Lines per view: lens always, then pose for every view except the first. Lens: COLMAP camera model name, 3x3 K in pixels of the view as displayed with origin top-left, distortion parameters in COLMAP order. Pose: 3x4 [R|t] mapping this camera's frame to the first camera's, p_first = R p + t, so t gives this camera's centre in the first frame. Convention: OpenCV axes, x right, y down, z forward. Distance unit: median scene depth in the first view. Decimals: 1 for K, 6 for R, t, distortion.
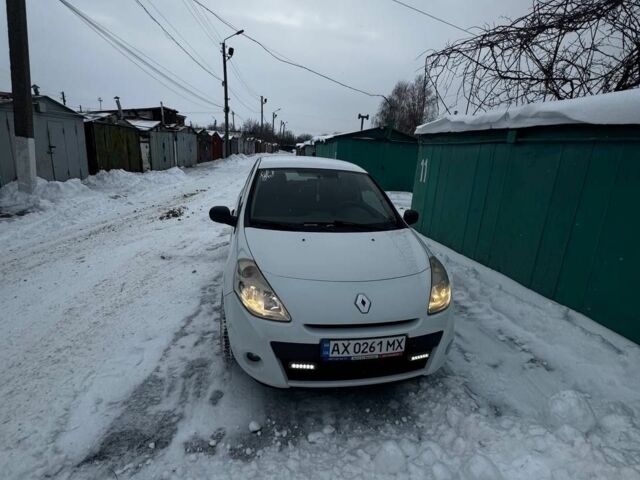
lens RADIAL K [[336.5, 0, 320.2], [0, 336.5, 237.3], [0, 0, 1]] dist [0.003888, 0.000014]
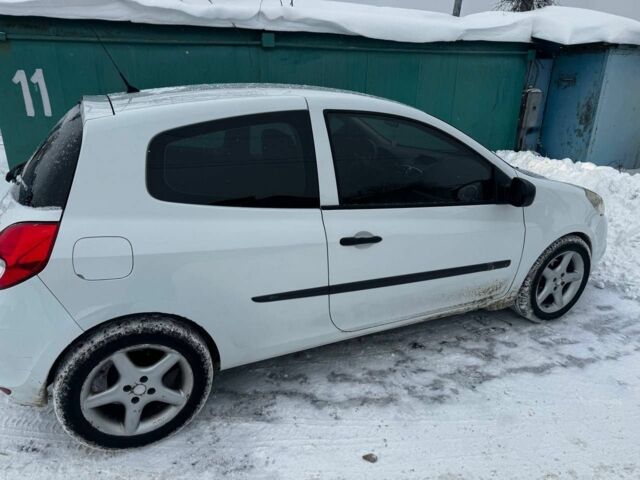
lens RADIAL K [[445.1, 0, 319.9], [0, 445.1, 240.5], [0, 0, 1]] dist [0.008344, -0.009047]
pose [[-0.234490, -0.403934, 0.884224, -0.800492], [0.214487, 0.865670, 0.452339, -0.362084], [-0.948161, 0.295723, -0.116352, 1.229446]]
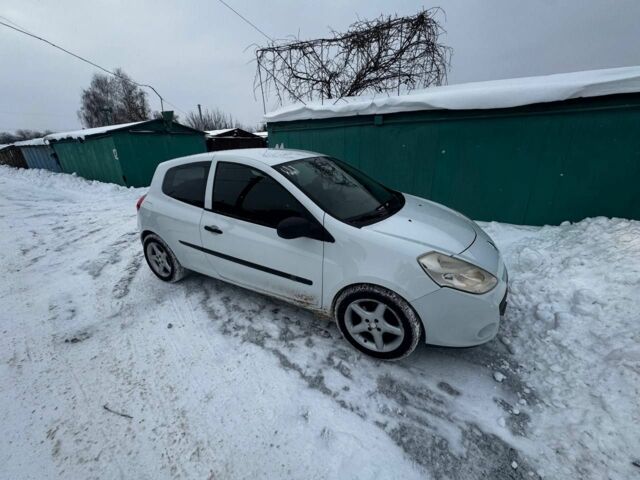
lens RADIAL K [[251.3, 0, 320.4], [0, 251.3, 242.5], [0, 0, 1]] dist [-0.001188, 0.000036]
pose [[0.637986, -0.351563, 0.685111, -0.563837], [0.254794, 0.935961, 0.243017, -0.135627], [-0.726673, 0.019521, 0.686706, 0.461423]]
